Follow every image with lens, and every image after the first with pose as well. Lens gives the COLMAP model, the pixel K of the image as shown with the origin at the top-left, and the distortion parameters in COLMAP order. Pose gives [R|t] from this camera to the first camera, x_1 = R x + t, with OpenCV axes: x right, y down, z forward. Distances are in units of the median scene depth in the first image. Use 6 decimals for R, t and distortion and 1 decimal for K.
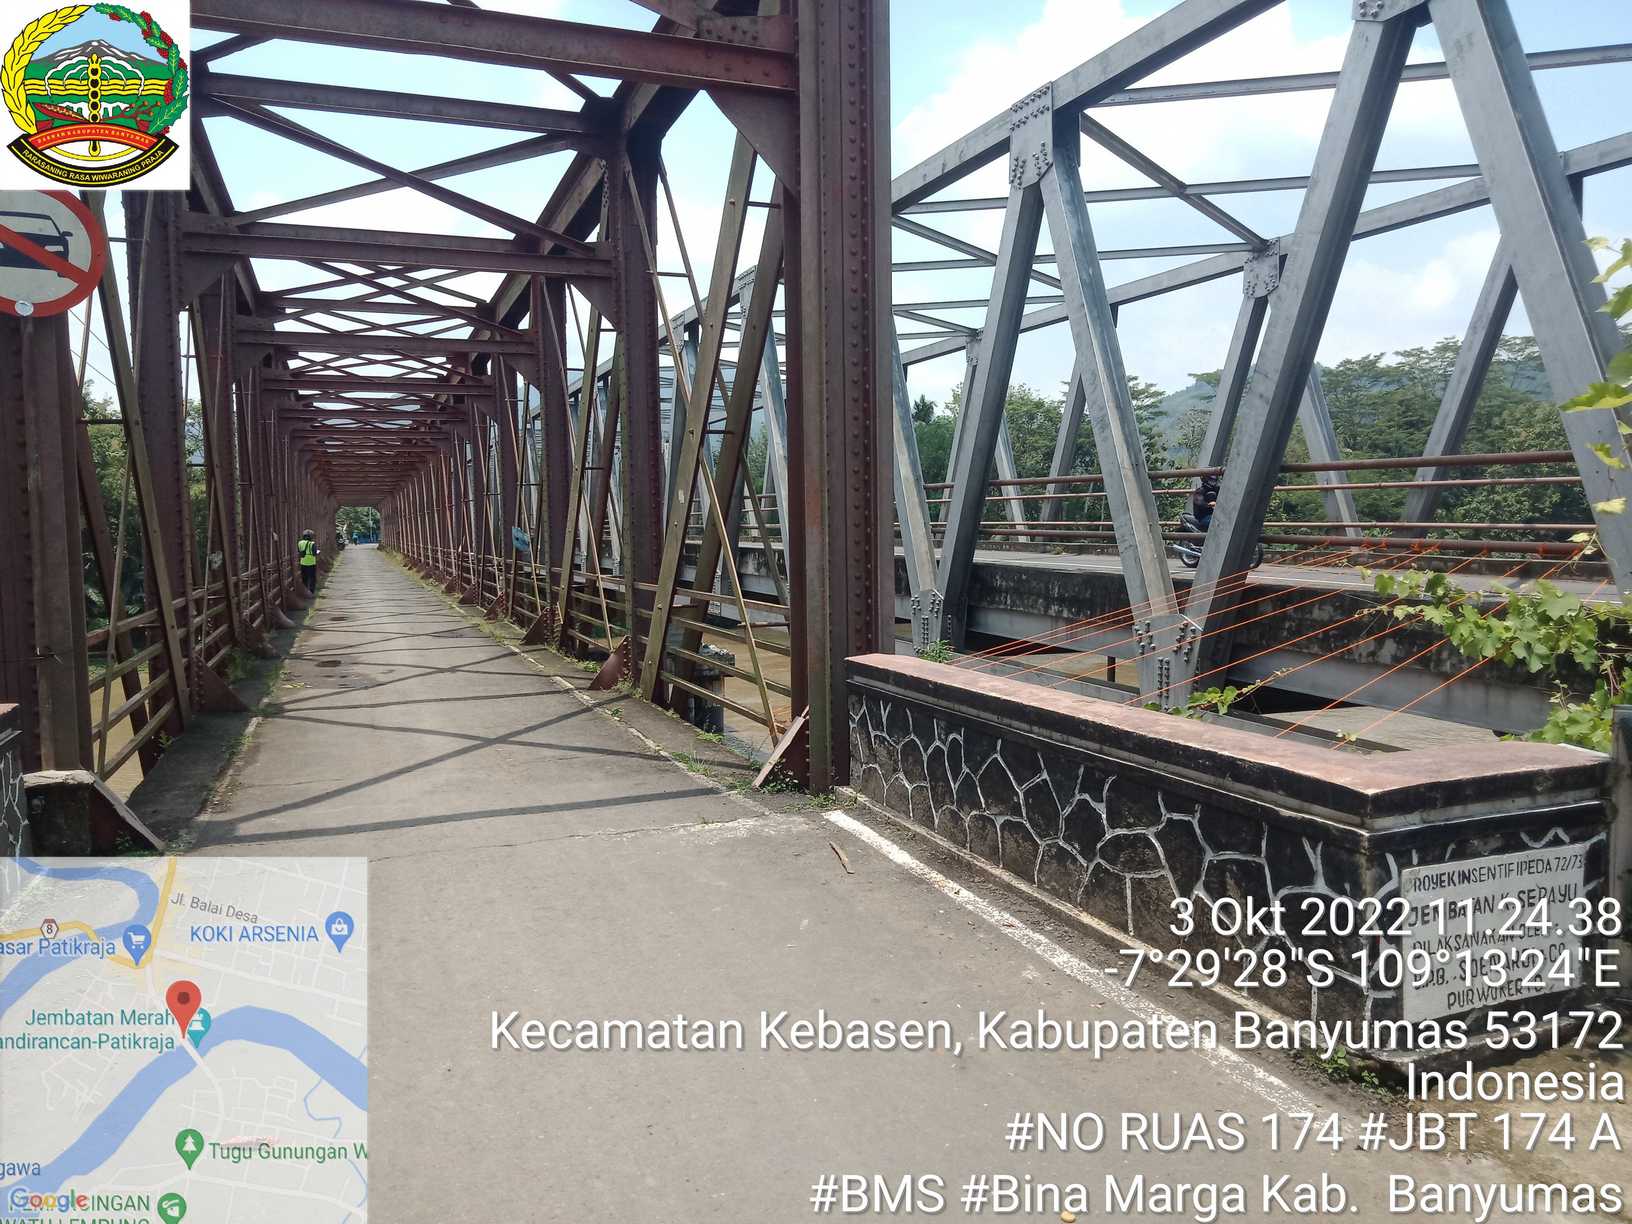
lens RADIAL K [[1182.0, 0, 816.0], [0, 1182.0, 612.0], [0, 0, 1]] dist [-0.003115, -0.009459]
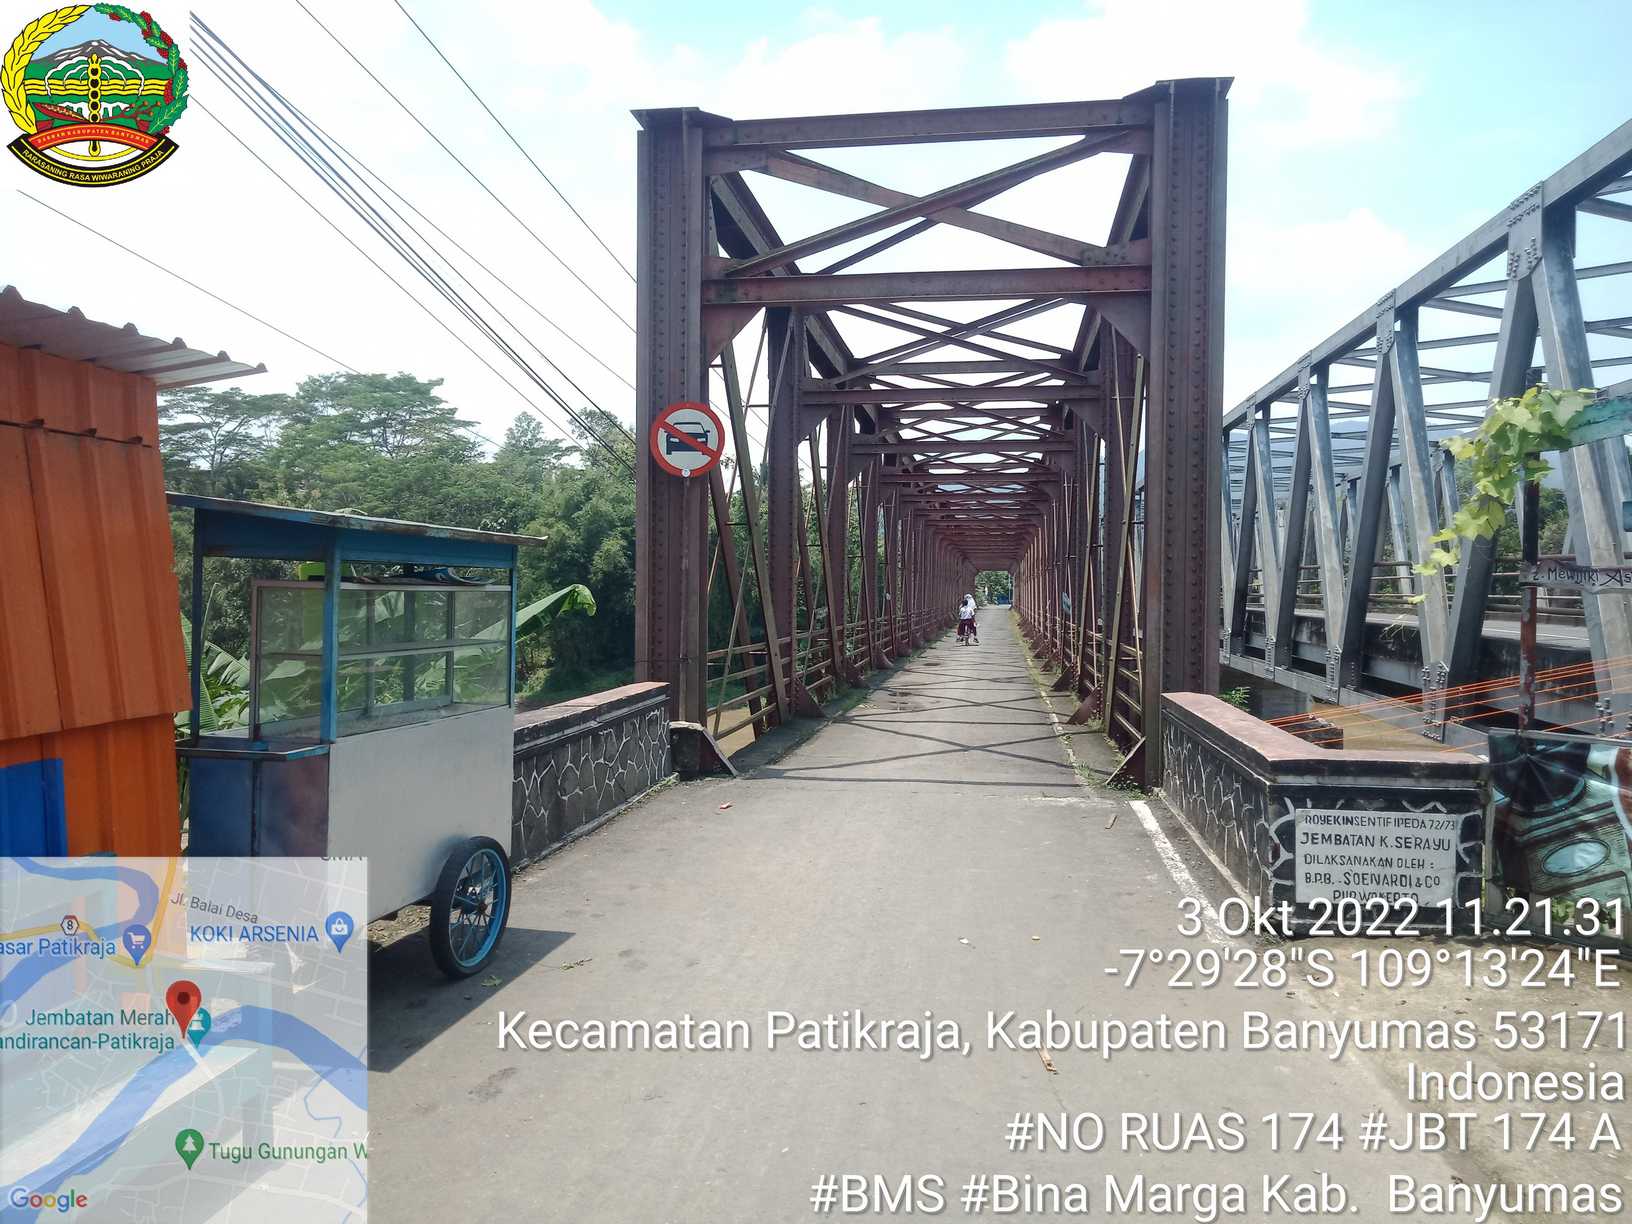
lens RADIAL K [[1157.8, 0, 816.0], [0, 1157.8, 612.0], [0, 0, 1]] dist [-0.051577, -0.001158]
pose [[0.865025, 0.027063, -0.500999, 0.281464], [-0.054121, 0.997751, -0.039549, 0.015489], [0.498801, 0.061326, 0.864544, -0.306505]]
